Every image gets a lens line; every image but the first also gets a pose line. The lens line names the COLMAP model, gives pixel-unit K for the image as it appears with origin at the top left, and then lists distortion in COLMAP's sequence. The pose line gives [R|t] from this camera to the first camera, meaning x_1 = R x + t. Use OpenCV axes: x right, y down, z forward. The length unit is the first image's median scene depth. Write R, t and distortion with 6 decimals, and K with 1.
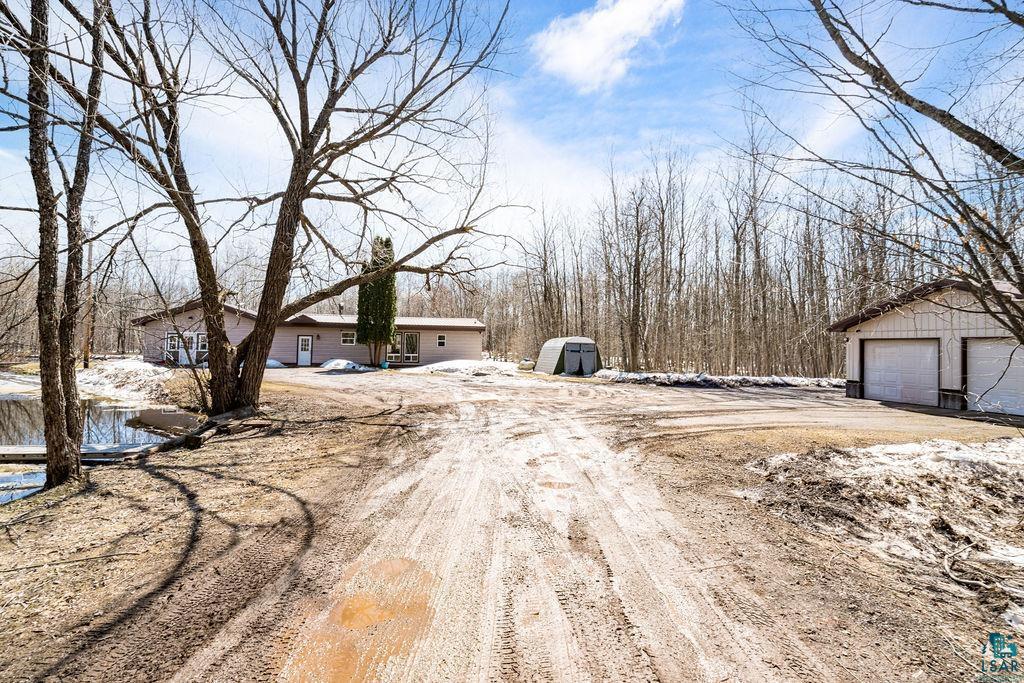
lens RADIAL K [[499.3, 0, 511.0], [0, 499.3, 344.6], [0, 0, 1]] dist [-0.001146, 0.000125]
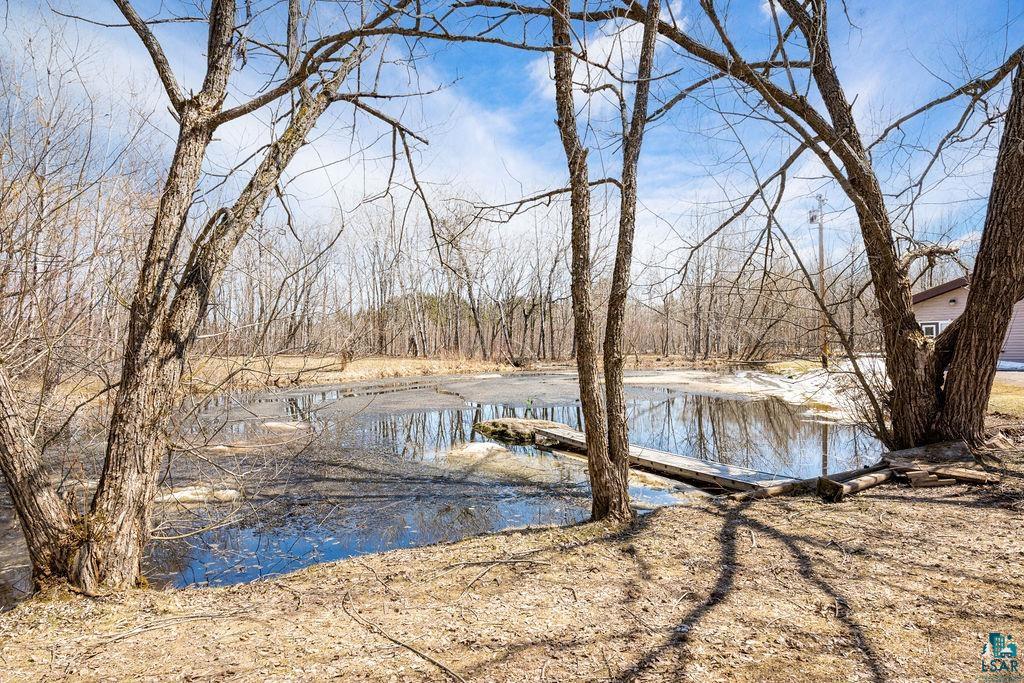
lens RADIAL K [[588.1, 0, 512.0], [0, 588.1, 341.5], [0, 0, 1]] dist [0.002907, 0.000587]
pose [[0.293673, -0.026106, -0.955549, -0.027241], [0.027989, 0.999433, -0.018702, 0.006860], [0.955496, -0.021253, 0.294237, 0.311951]]
